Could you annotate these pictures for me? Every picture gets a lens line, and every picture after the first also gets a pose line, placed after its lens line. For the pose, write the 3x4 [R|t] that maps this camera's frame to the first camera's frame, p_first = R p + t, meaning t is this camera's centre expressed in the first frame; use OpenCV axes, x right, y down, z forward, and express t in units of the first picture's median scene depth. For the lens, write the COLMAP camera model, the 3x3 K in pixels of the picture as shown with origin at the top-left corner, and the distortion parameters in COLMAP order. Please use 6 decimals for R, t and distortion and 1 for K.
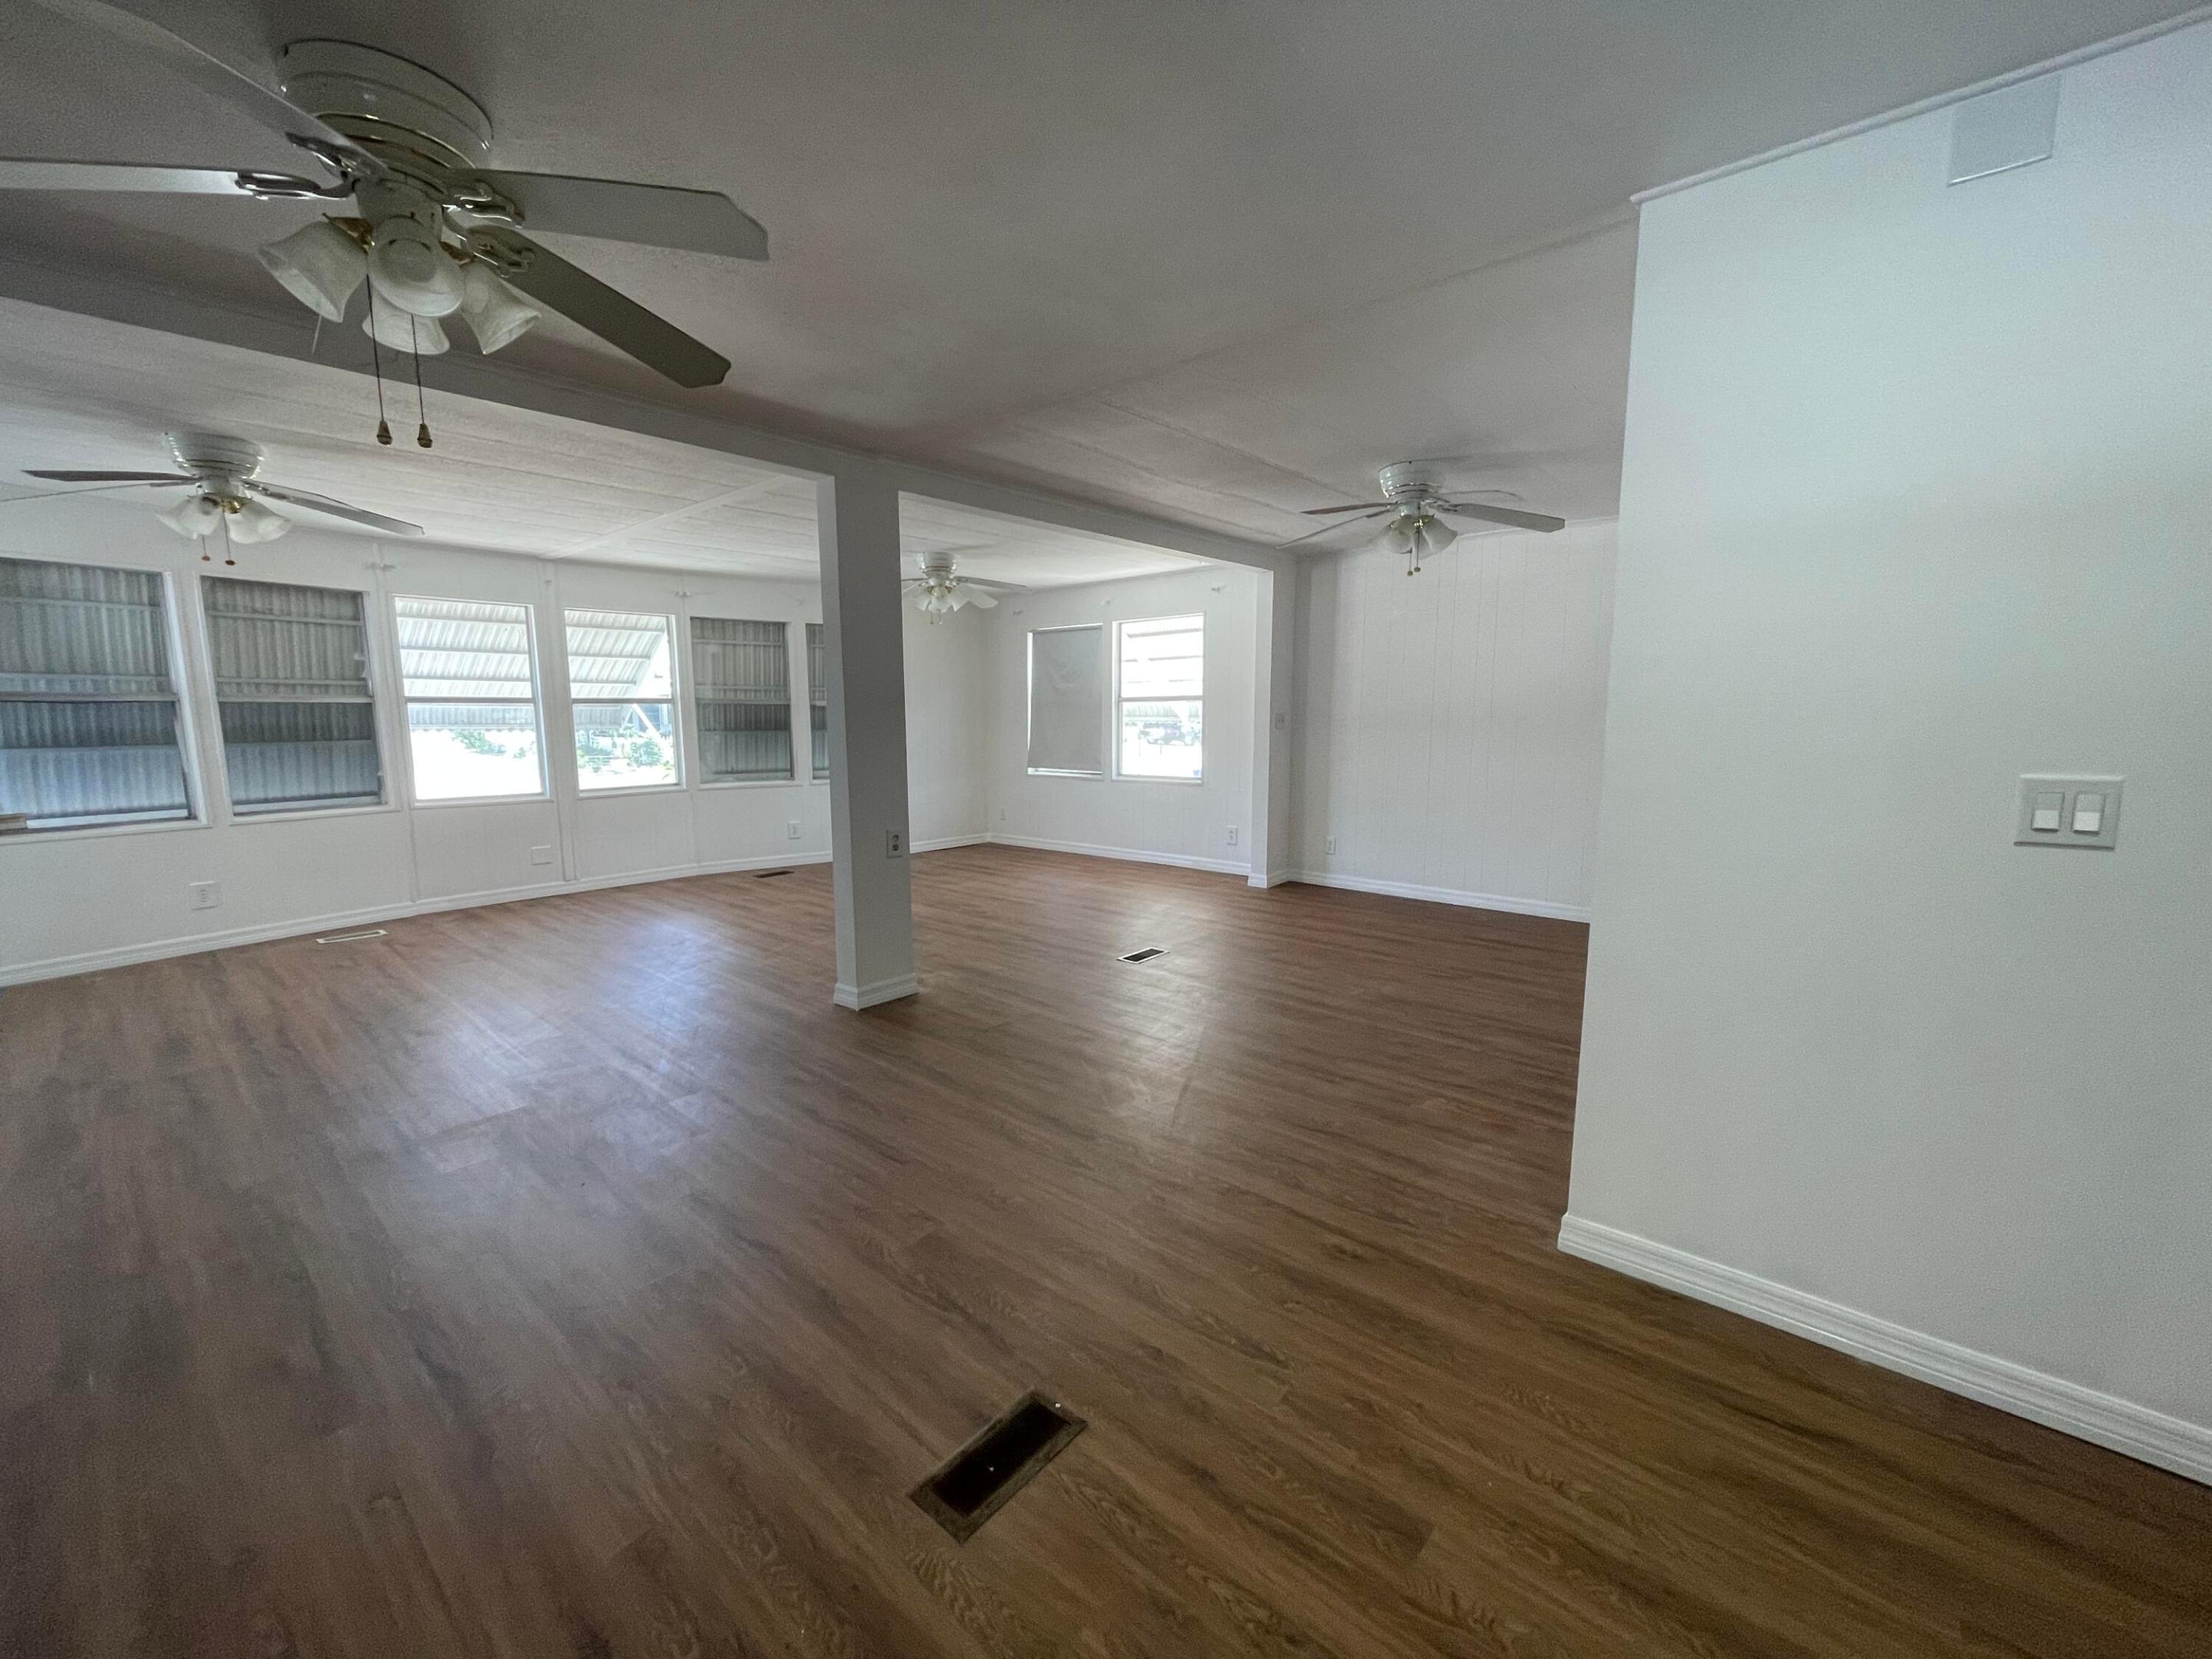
lens RADIAL K [[886.6, 0, 1099.7], [0, 886.6, 832.0], [0, 0, 1]] dist [0.000511, 0.000326]
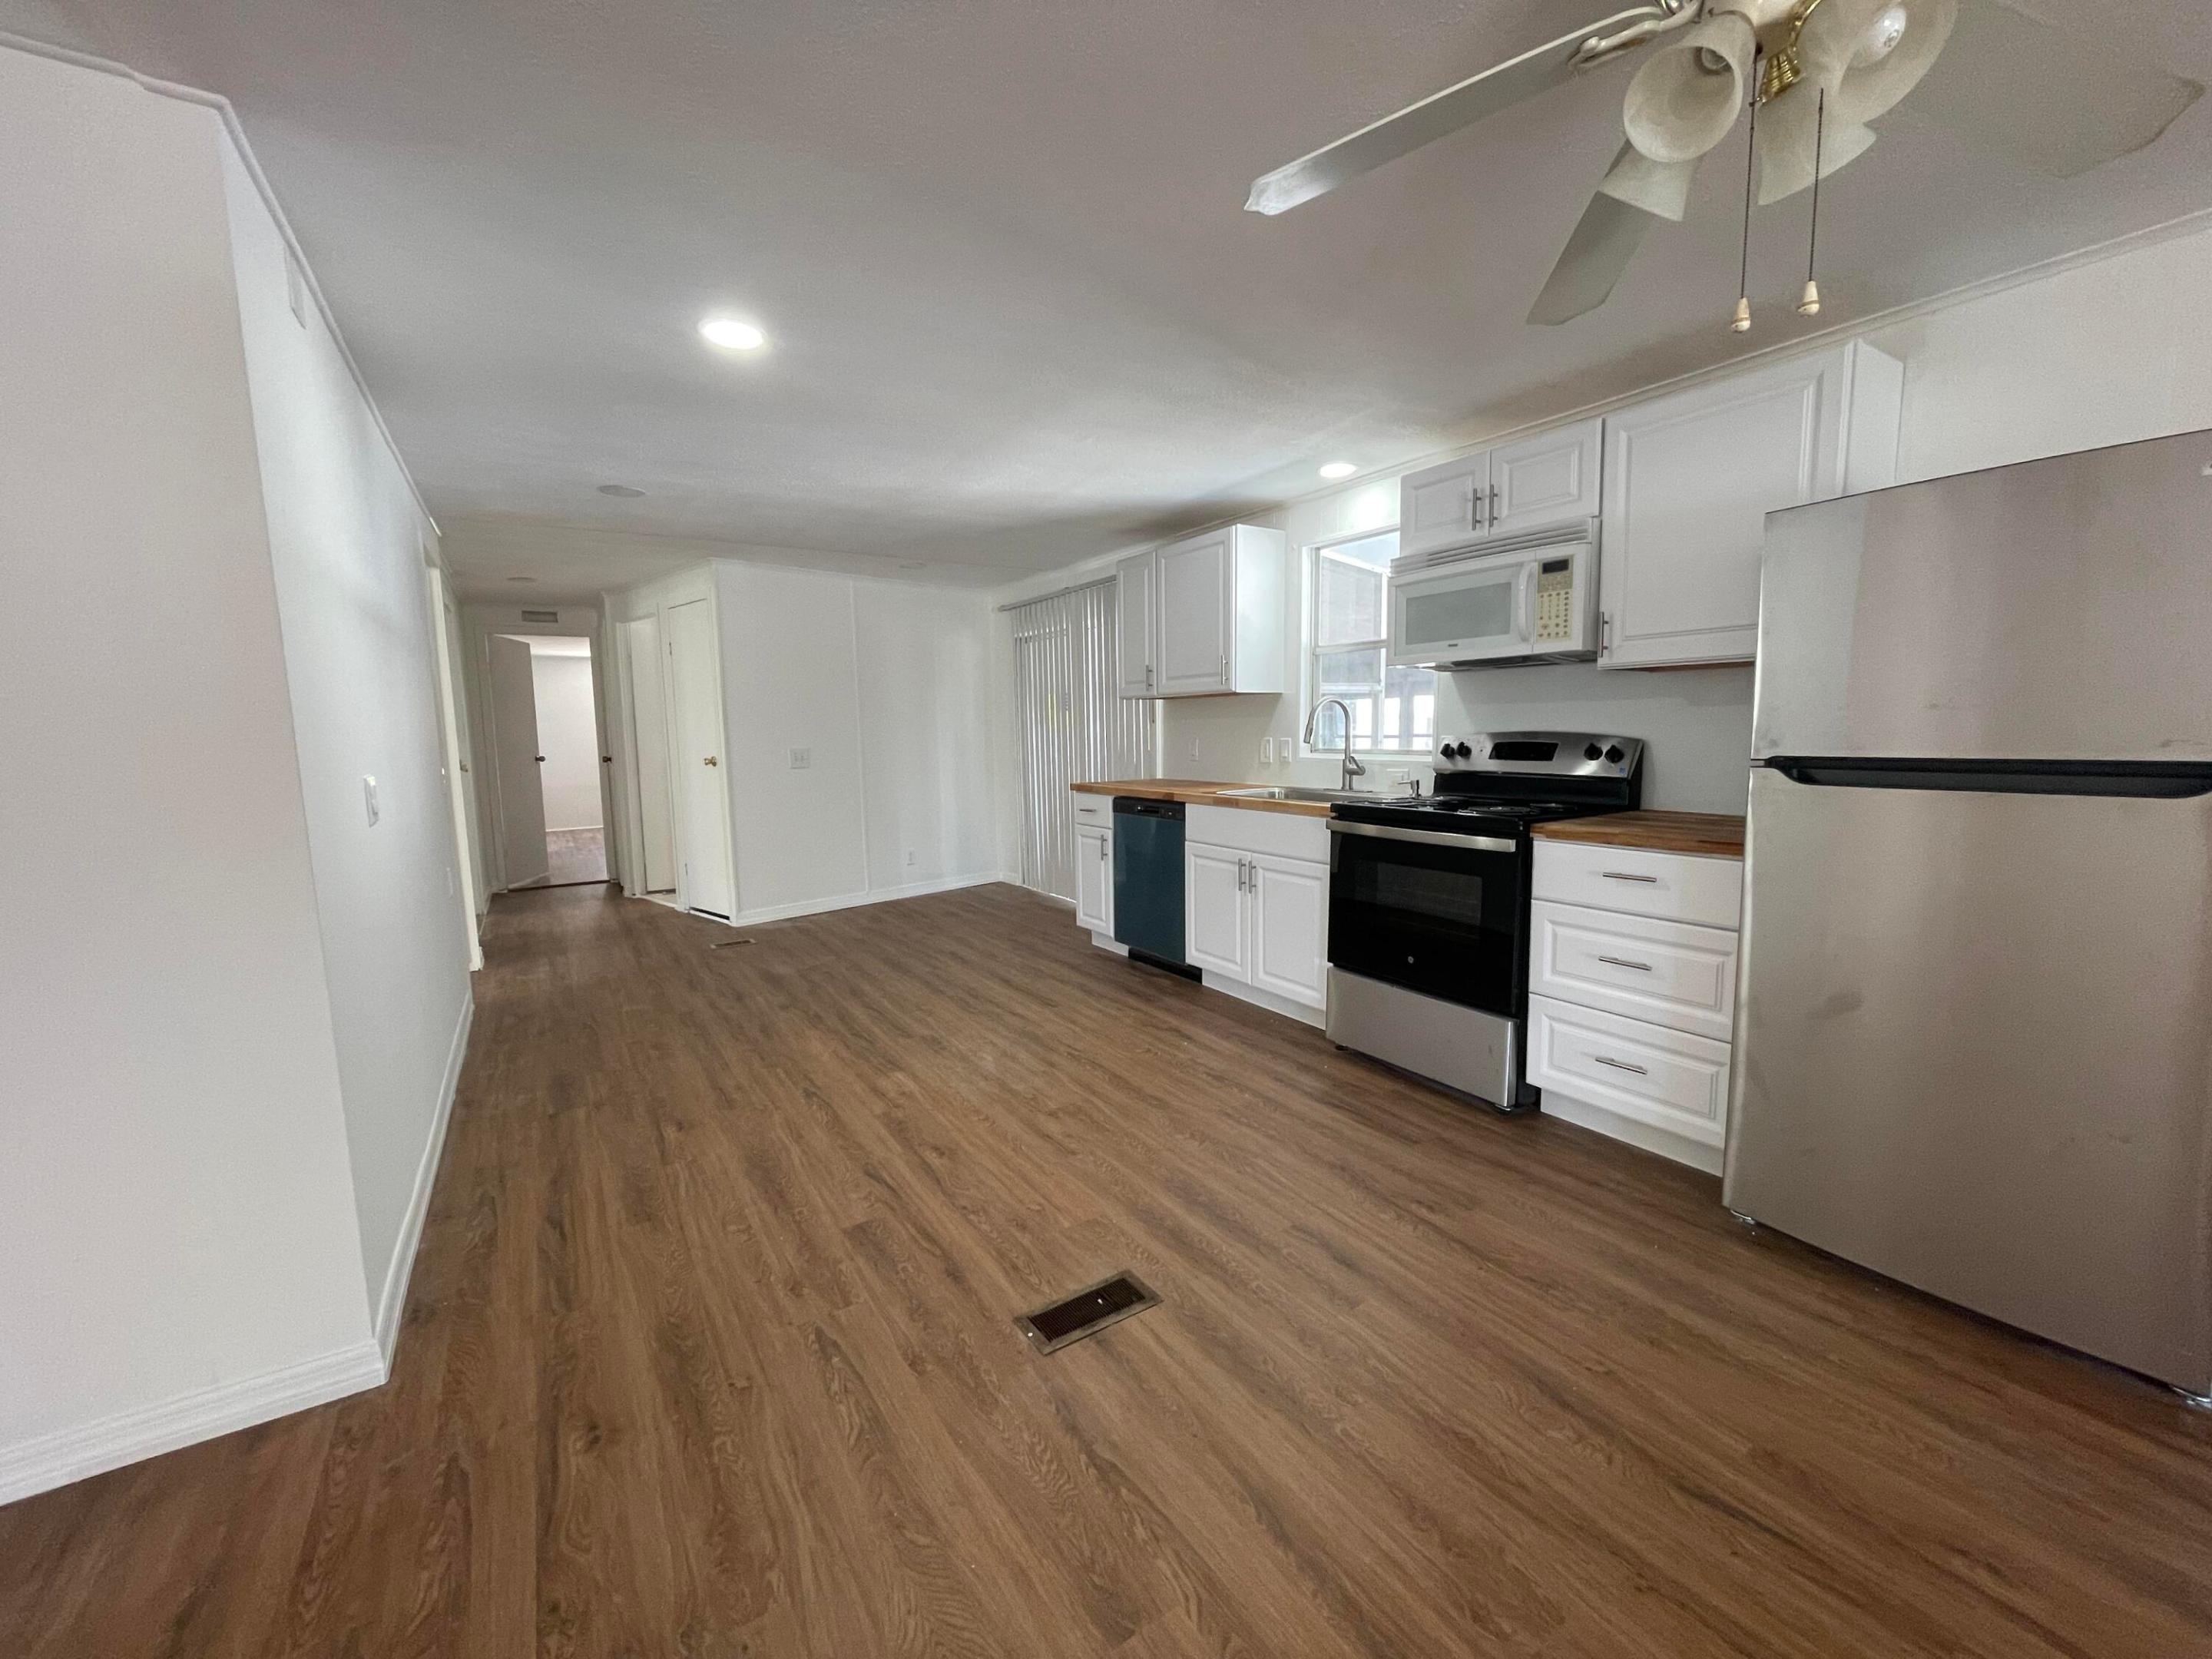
lens RADIAL K [[886.6, 0, 1099.7], [0, 886.6, 832.0], [0, 0, 1]] dist [0.000511, 0.000326]
pose [[-0.957354, -0.012712, 0.288637, -0.468902], [0.060972, 0.967642, 0.244848, -0.246332], [-0.282410, 0.252005, -0.925602, 1.947618]]
